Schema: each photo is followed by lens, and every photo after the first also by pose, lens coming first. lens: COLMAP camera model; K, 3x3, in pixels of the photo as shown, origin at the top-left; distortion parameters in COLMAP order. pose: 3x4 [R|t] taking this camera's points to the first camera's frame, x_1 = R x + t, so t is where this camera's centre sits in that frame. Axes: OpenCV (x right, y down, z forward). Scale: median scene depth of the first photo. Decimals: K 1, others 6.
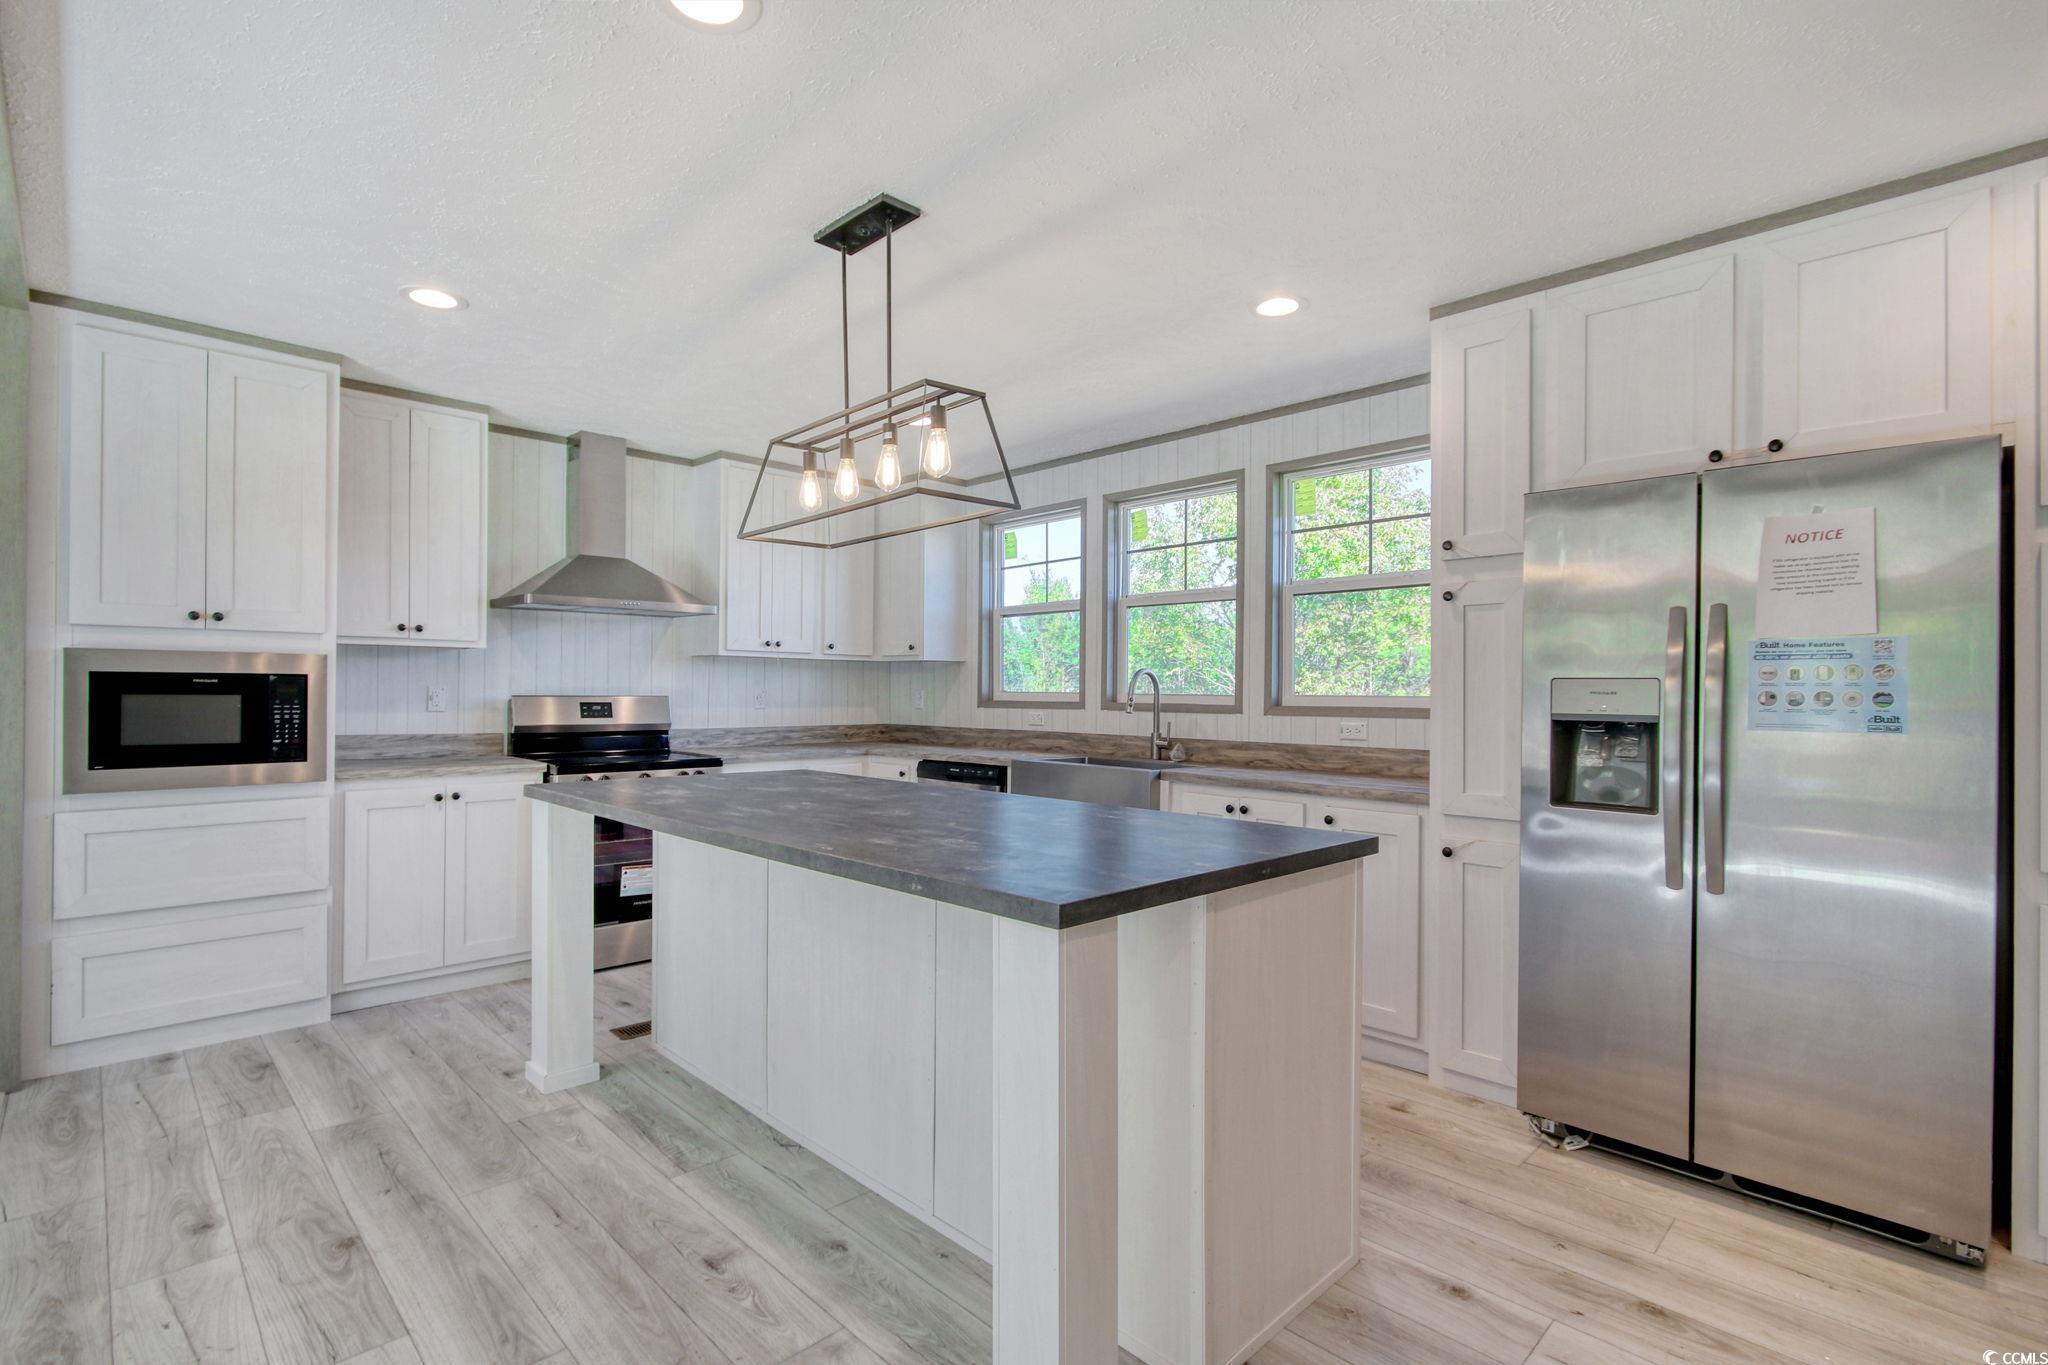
lens RADIAL K [[913.6, 0, 996.6], [0, 913.6, 704.1], [0, 0, 1]] dist [-0.009339, -0.000061]
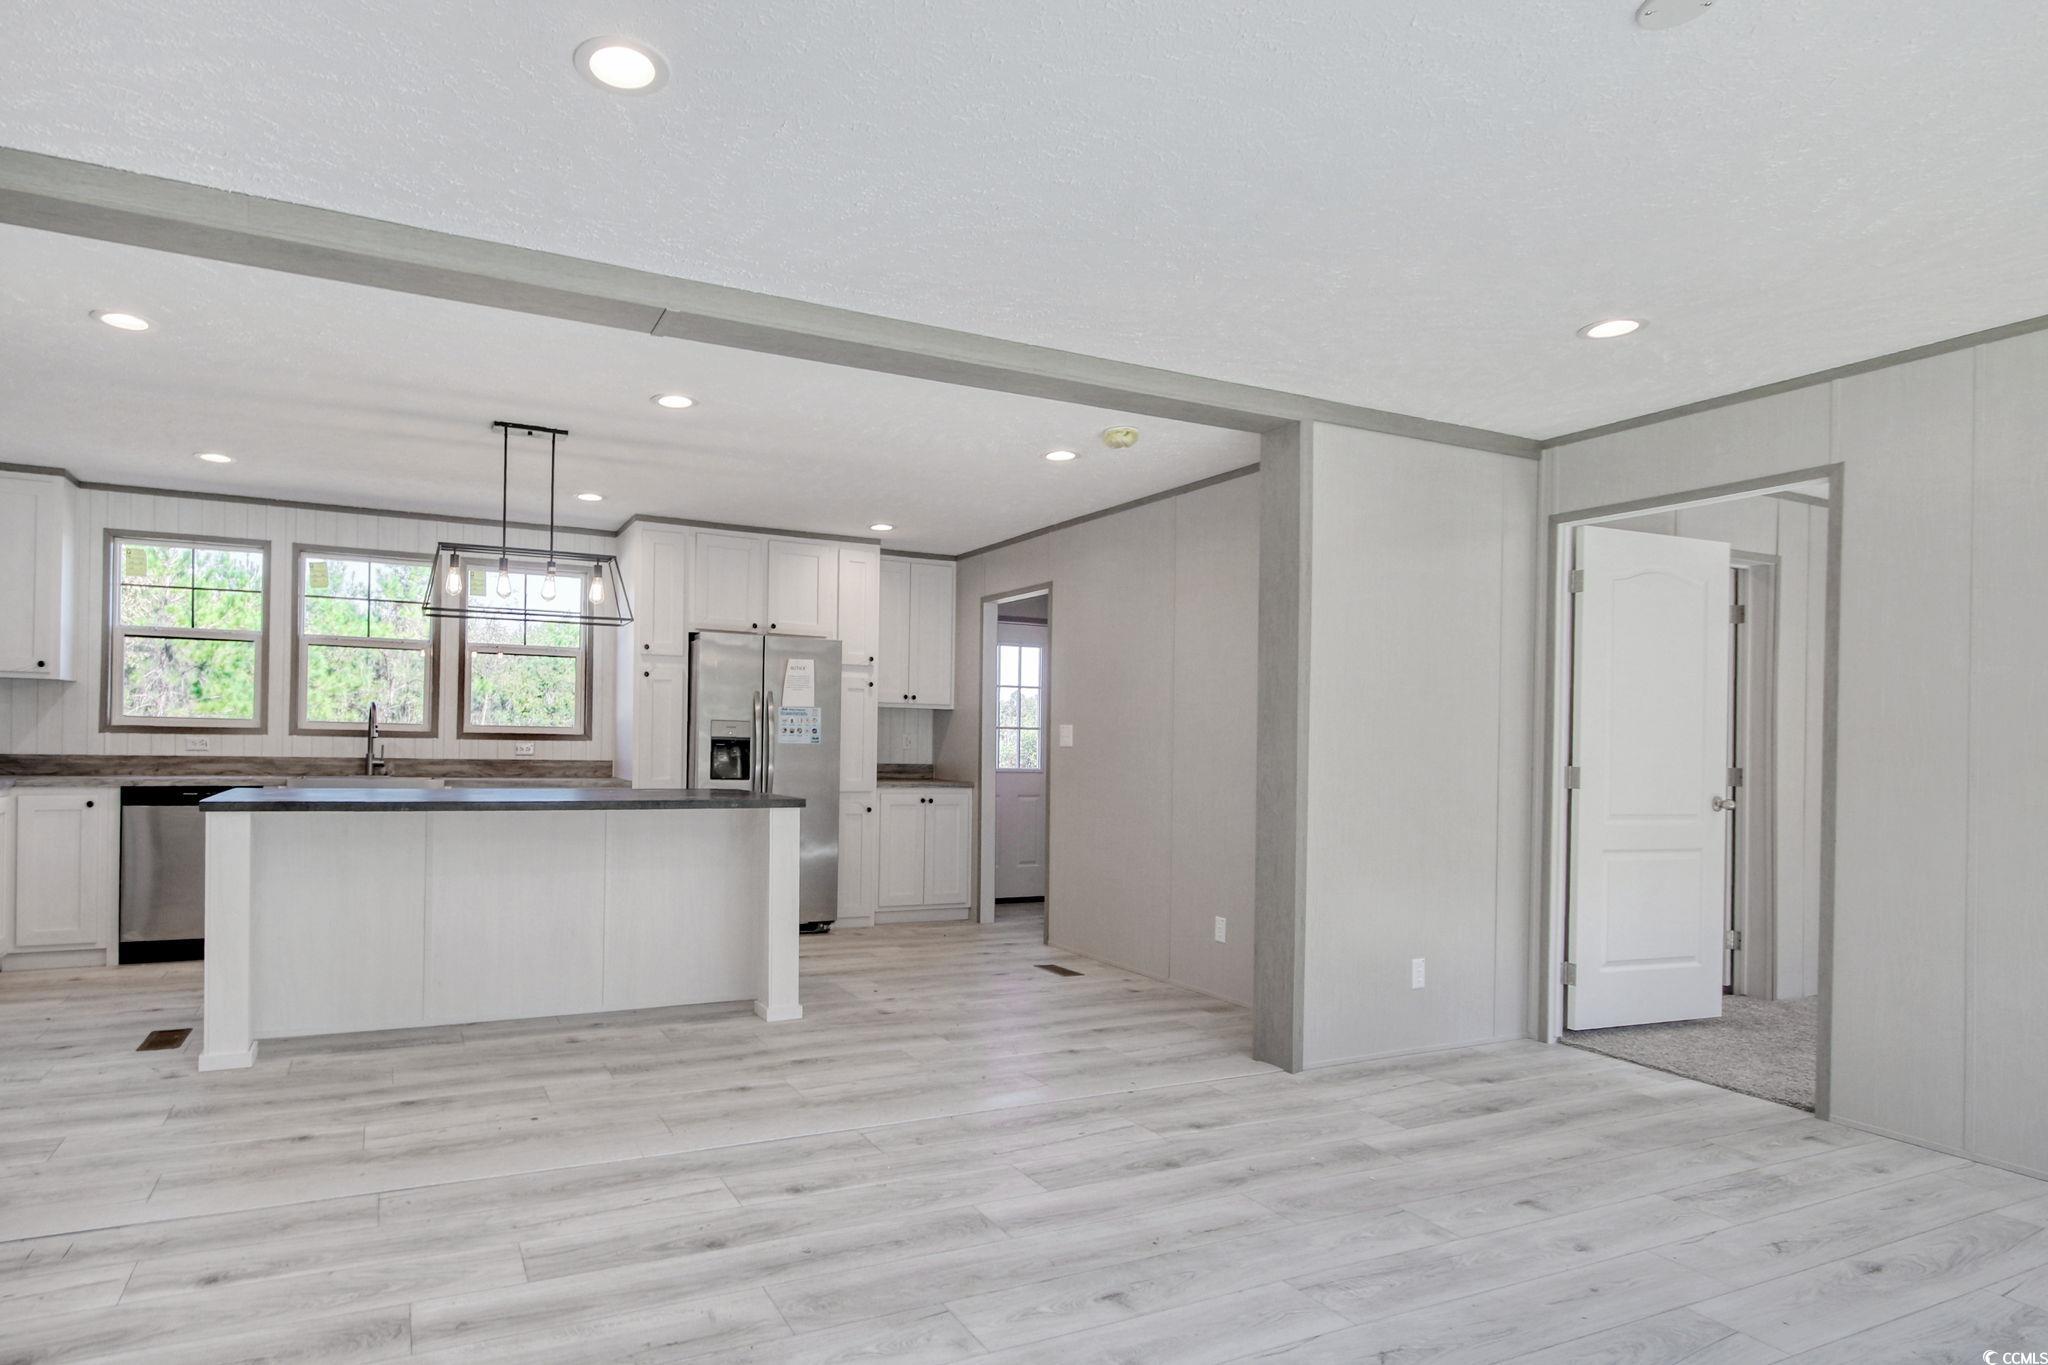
lens RADIAL K [[1018.0, 0, 830.6], [0, 1018.0, 700.2], [0, 0, 1]] dist [-0.005936, -0.000220]
pose [[0.387095, 0.034239, 0.921404, -0.956433], [-0.004208, 0.999365, -0.035368, 0.006059], [-0.922030, 0.009813, 0.386994, -0.118334]]
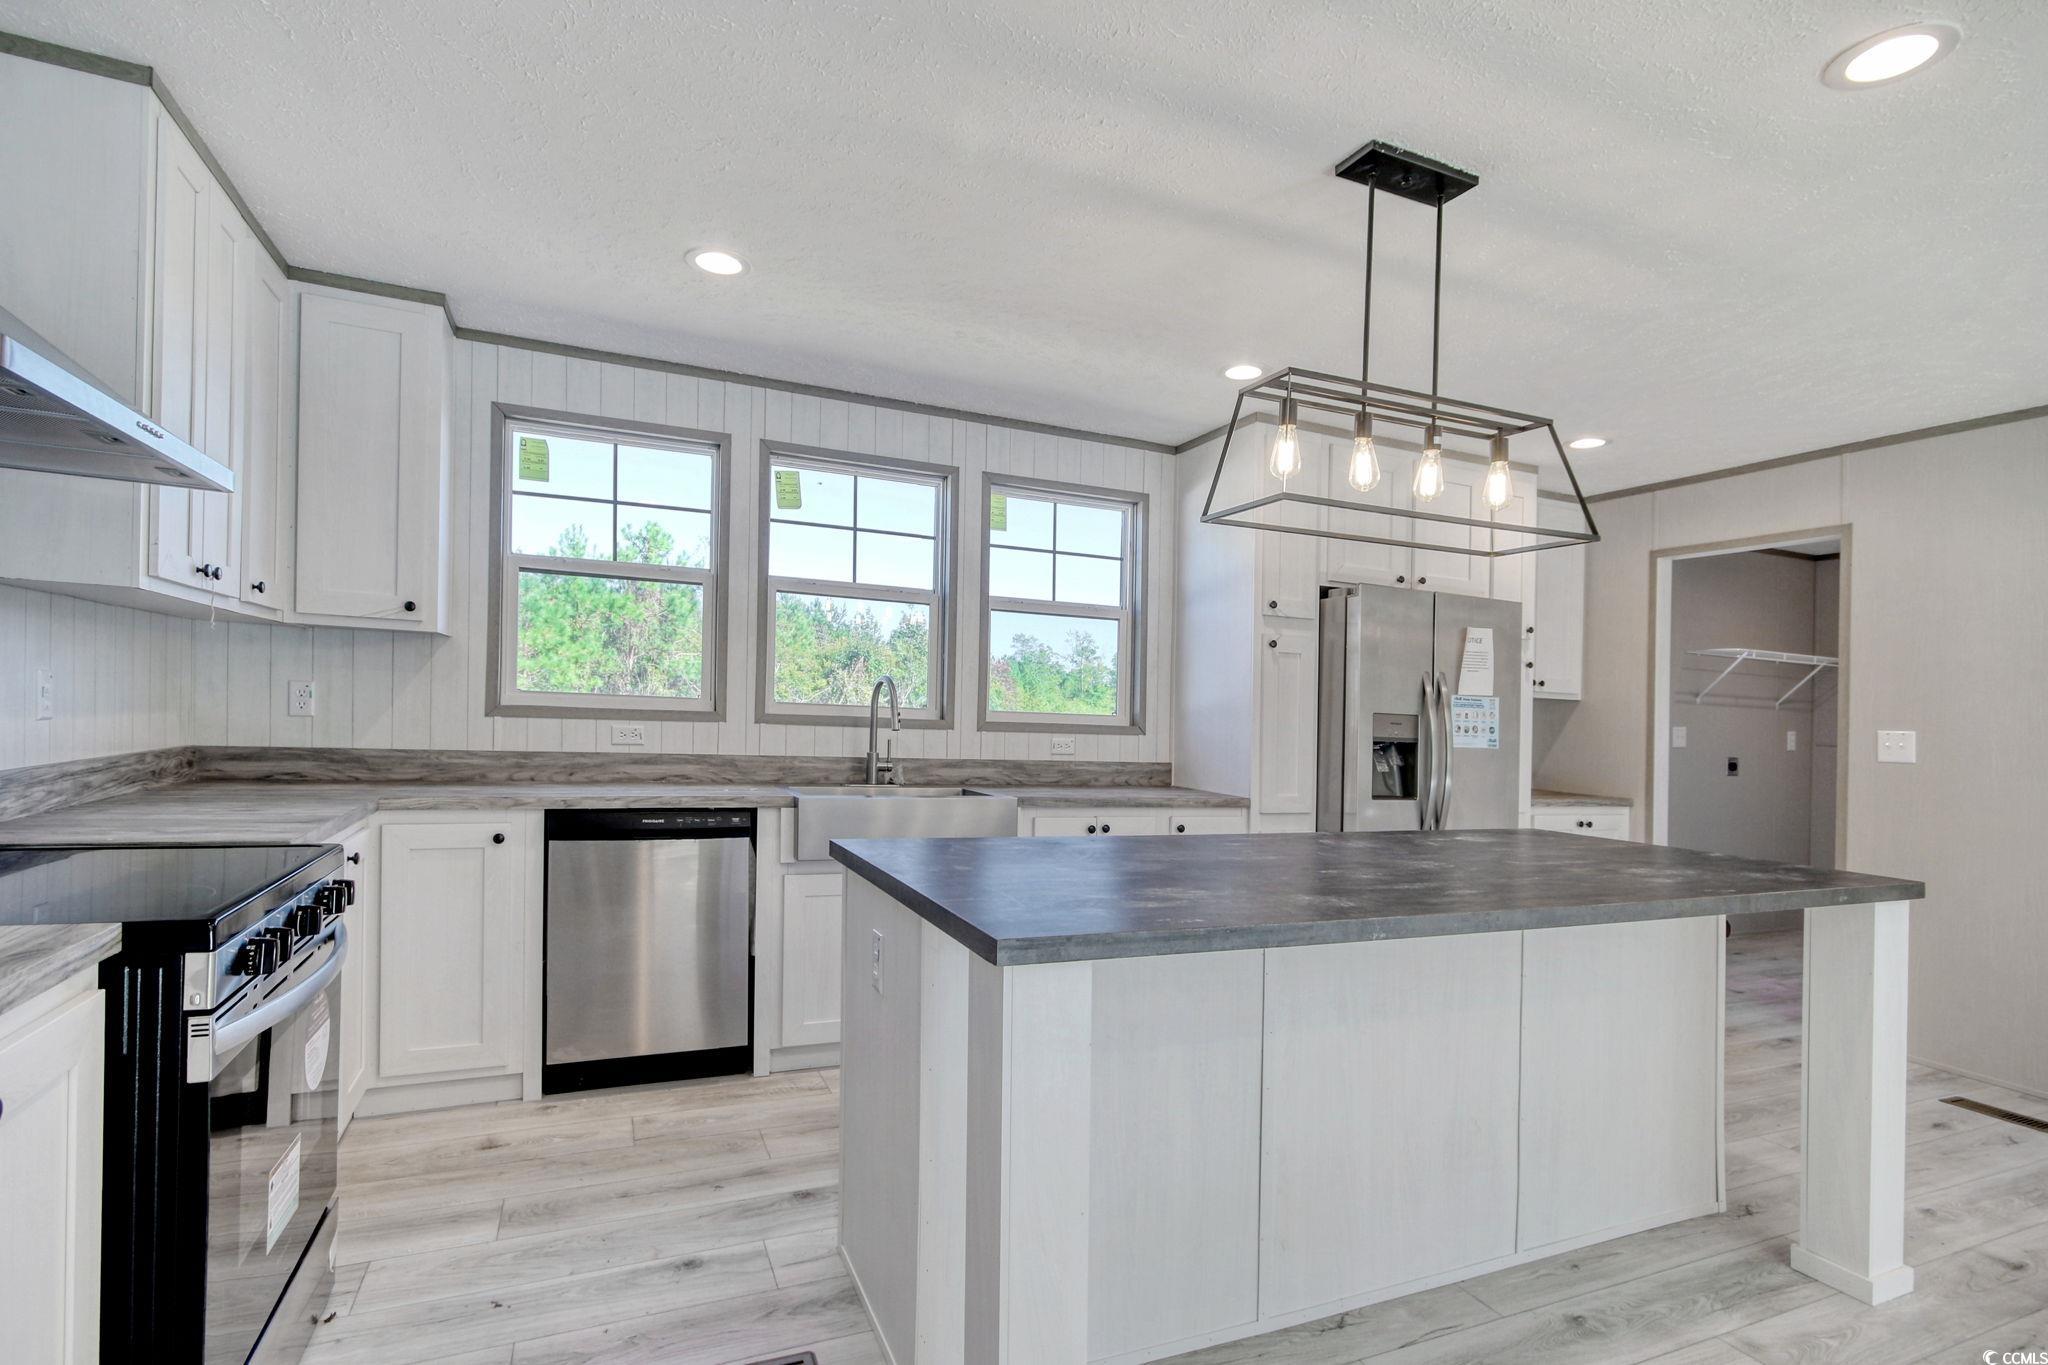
lens RADIAL K [[975.6, 0, 1041.3], [0, 975.6, 678.2], [0, 0, 1]] dist [0.006712, 0.000752]
pose [[0.365134, 0.036437, 0.930242, -0.678023], [-0.024221, 0.999267, -0.029633, -0.015499], [-0.930640, -0.011712, 0.365749, 0.595739]]
